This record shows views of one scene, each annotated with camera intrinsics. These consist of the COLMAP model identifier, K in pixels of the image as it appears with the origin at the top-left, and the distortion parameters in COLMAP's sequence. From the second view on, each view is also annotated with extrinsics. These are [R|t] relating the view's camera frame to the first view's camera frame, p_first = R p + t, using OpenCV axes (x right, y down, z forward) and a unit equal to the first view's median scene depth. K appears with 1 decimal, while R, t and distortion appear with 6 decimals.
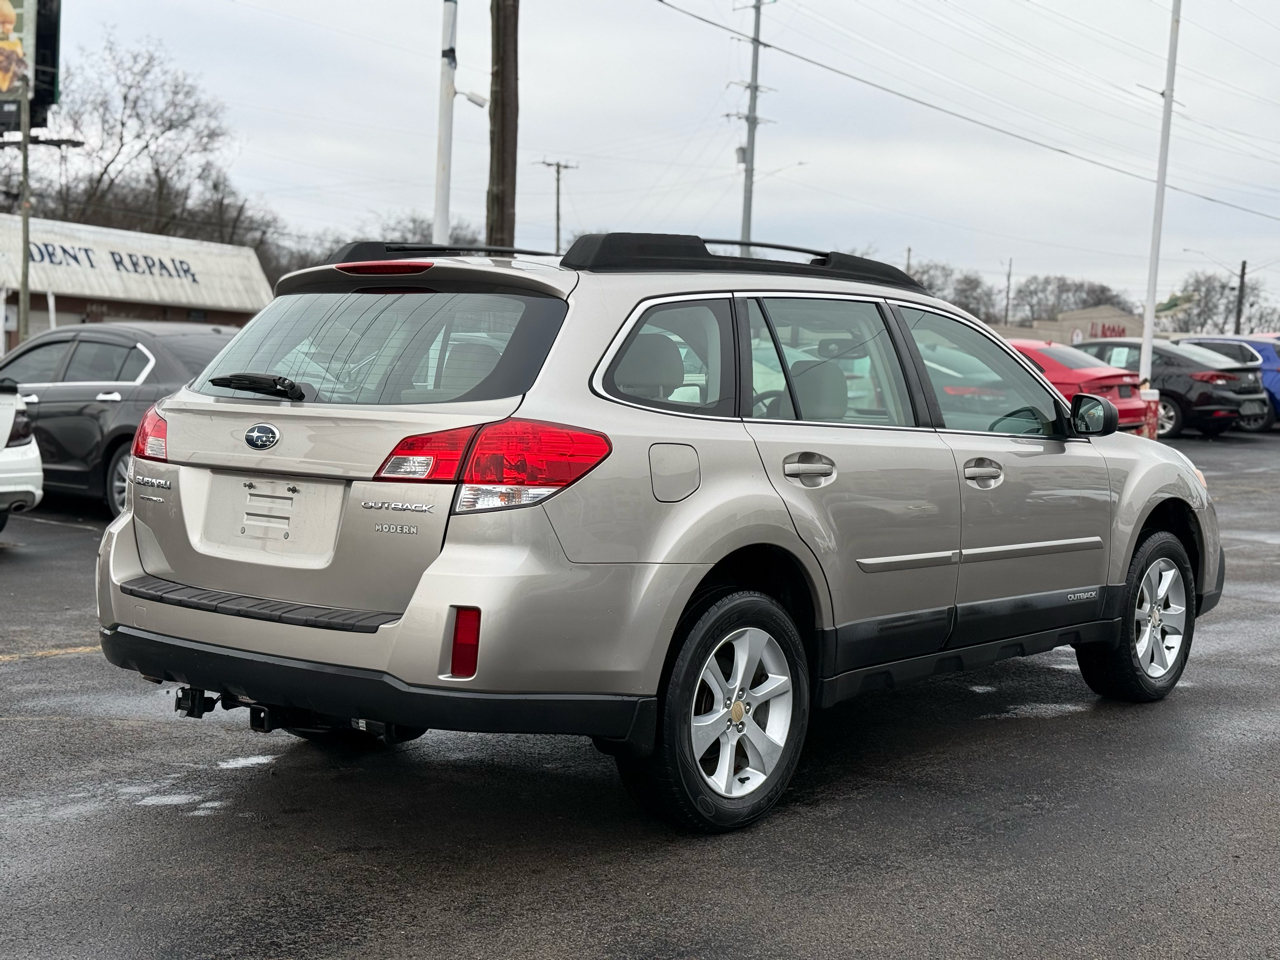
lens RADIAL K [[1819.6, 0, 643.2], [0, 1819.6, 502.9], [0, 0, 1]] dist [0.178509, -0.331572]
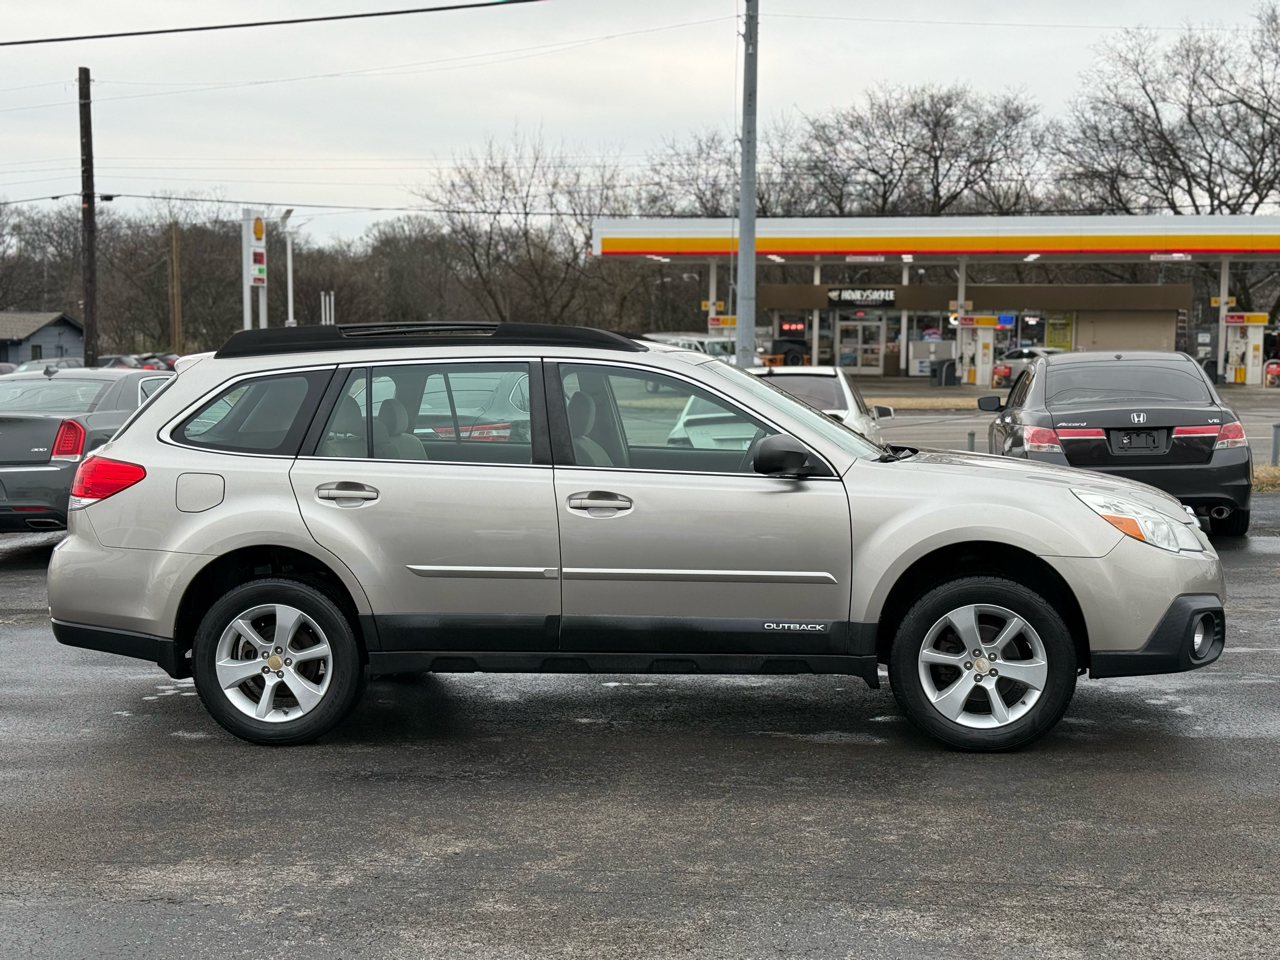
lens RADIAL K [[1811.1, 0, 638.1], [0, 1811.1, 490.3], [0, 0, 1]] dist [0.180862, -0.350830]
pose [[0.529461, 0.033749, -0.847663, 1.370383], [-0.038392, 0.999138, 0.015800, -0.052000], [0.847465, 0.024178, 0.530300, 0.471328]]
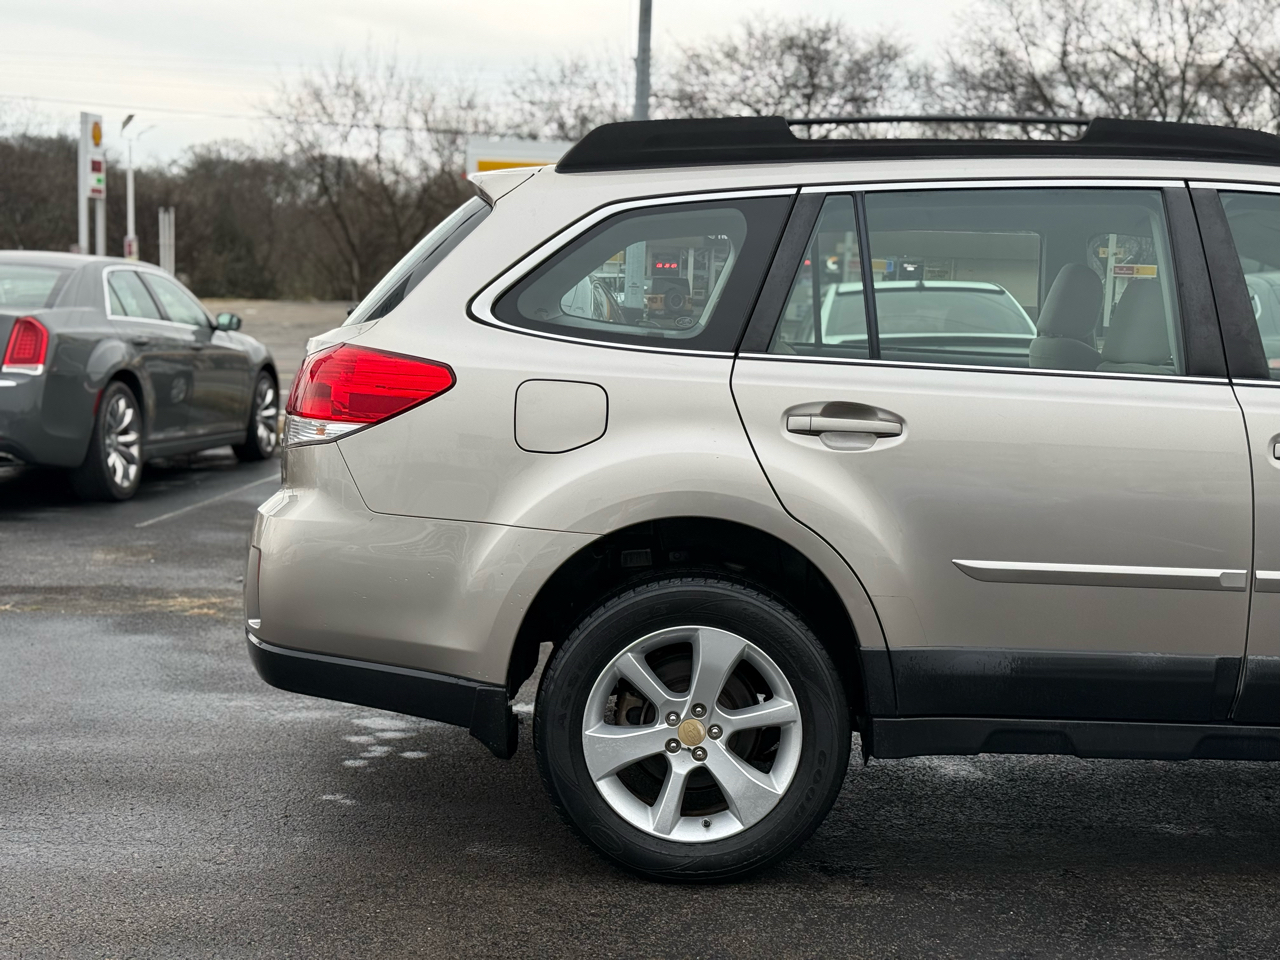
lens RADIAL K [[1819.6, 0, 643.2], [0, 1819.6, 502.9], [0, 0, 1]] dist [0.178509, -0.331572]
pose [[0.614435, 0.075263, -0.785369, 0.625114], [-0.061462, 0.996981, 0.047458, -0.017684], [0.786570, 0.019111, 0.617206, 0.493550]]
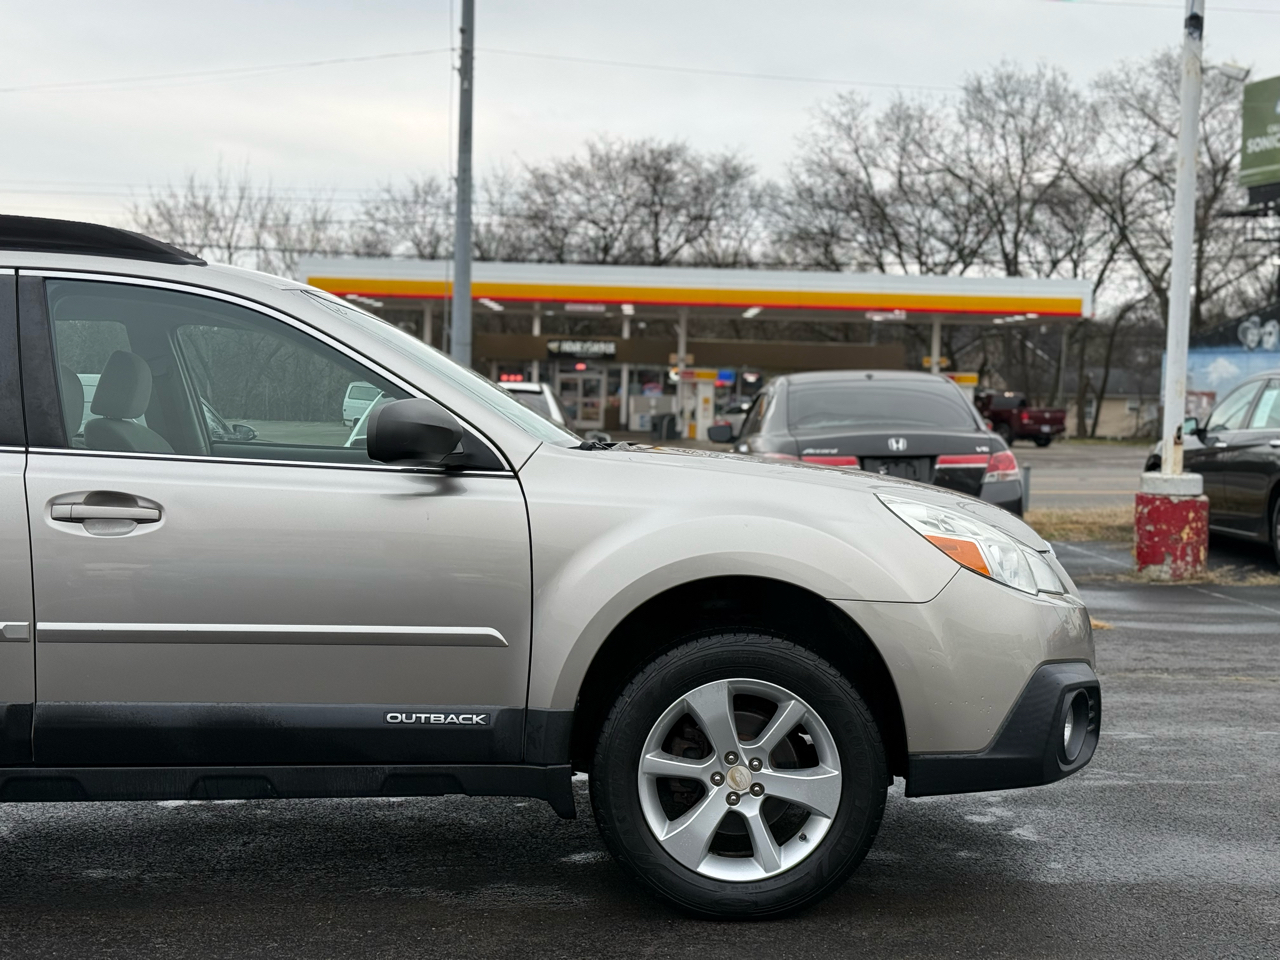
lens RADIAL K [[1811.1, 0, 638.1], [0, 1811.1, 490.3], [0, 0, 1]] dist [0.180862, -0.350830]
pose [[0.652147, 0.012260, -0.757993, 0.971923], [-0.045977, 0.998668, -0.023404, -0.021340], [0.756697, 0.050113, 0.651843, 0.815441]]
